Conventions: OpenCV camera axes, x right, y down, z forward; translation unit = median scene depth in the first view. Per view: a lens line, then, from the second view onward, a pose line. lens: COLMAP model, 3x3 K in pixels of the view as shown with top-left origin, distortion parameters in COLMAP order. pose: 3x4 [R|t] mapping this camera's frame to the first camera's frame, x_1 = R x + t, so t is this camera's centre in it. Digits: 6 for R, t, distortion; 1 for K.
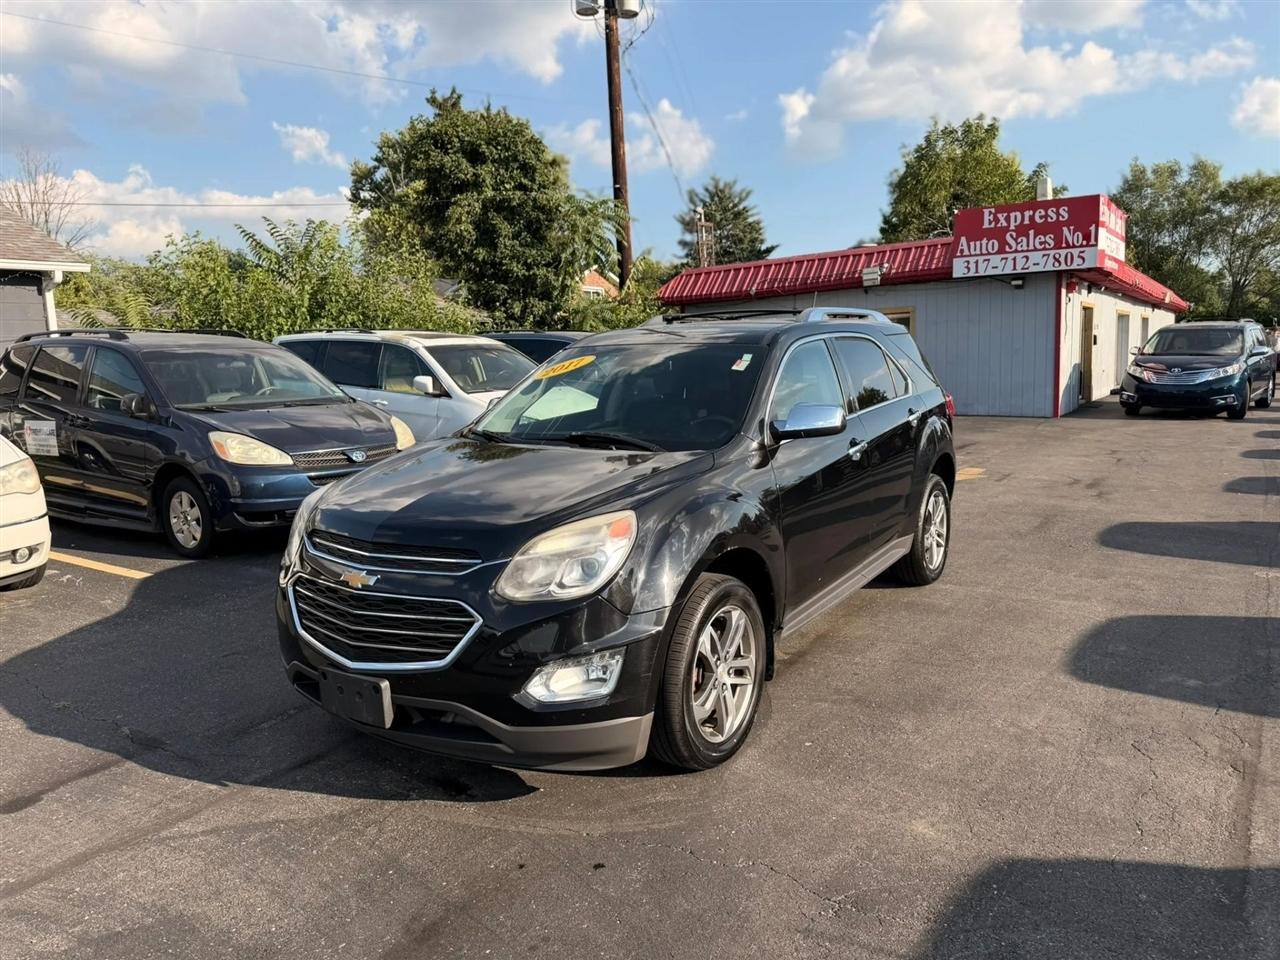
lens RADIAL K [[910.2, 0, 645.9], [0, 910.2, 483.3], [0, 0, 1]] dist [0.020636, -0.026963]
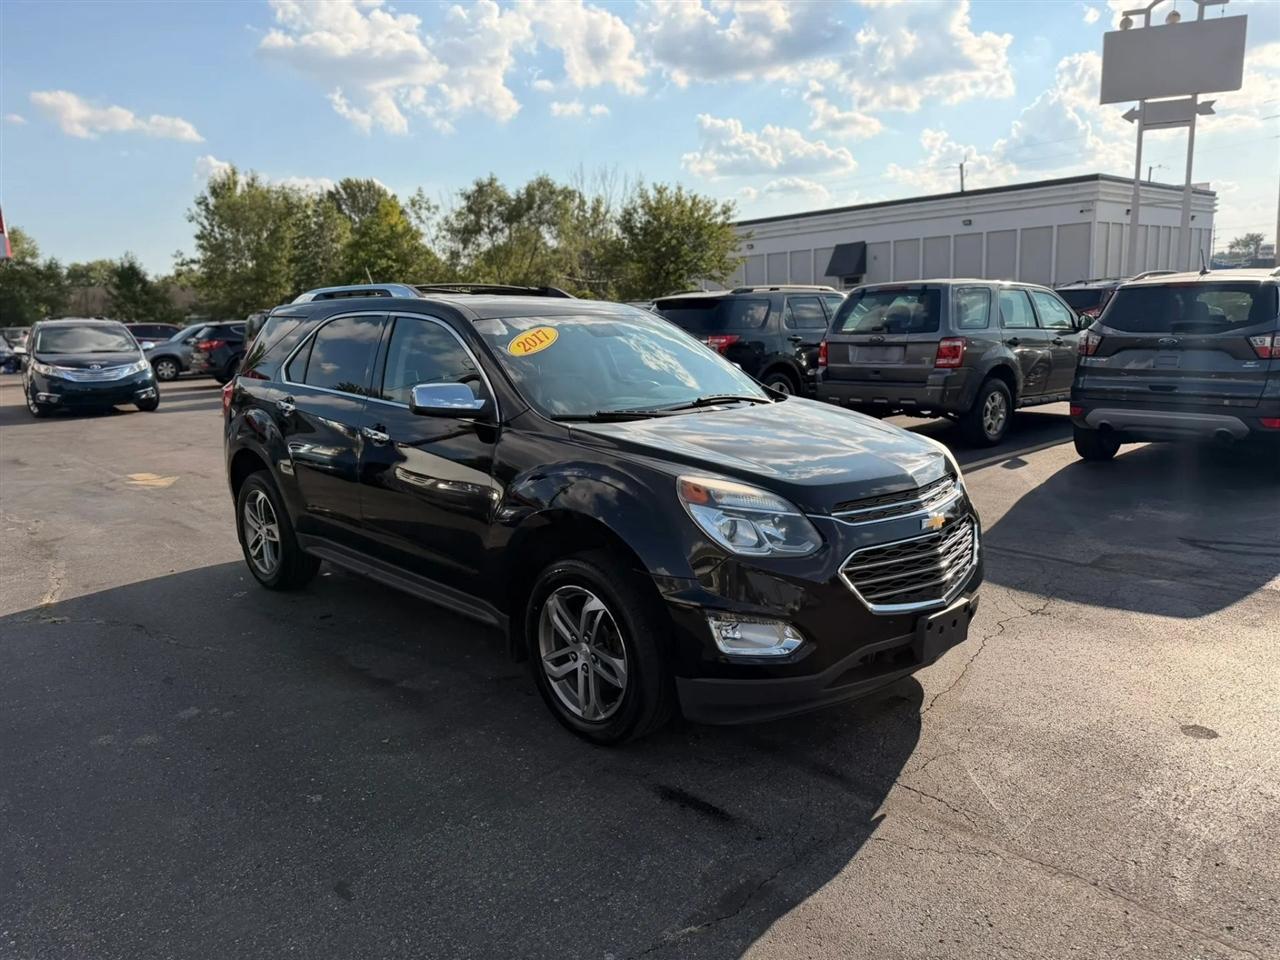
lens RADIAL K [[910.2, 0, 639.7], [0, 910.2, 489.7], [0, 0, 1]] dist [0.020636, -0.026963]
pose [[0.247057, -0.167412, 0.954430, -0.335874], [0.167468, 0.977518, 0.128112, -0.029168], [-0.954420, 0.128186, 0.269539, 0.250559]]
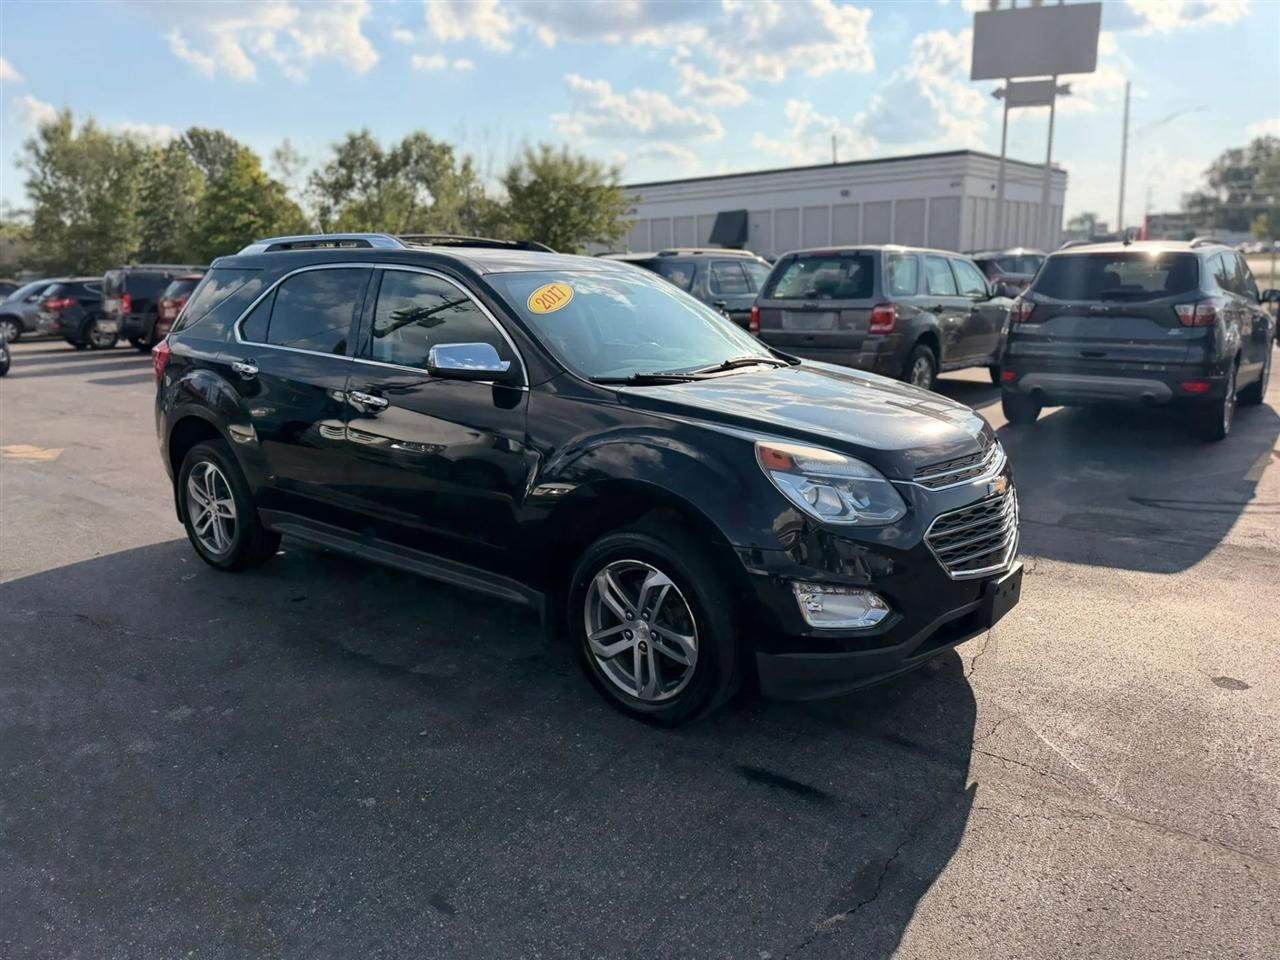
lens RADIAL K [[910.2, 0, 639.5], [0, 910.2, 489.7], [0, 0, 1]] dist [0.020636, -0.026963]
pose [[0.109874, -0.204746, 0.972629, -0.330133], [0.158858, 0.969592, 0.186161, -0.035603], [-0.981169, 0.134056, 0.139058, 0.304334]]
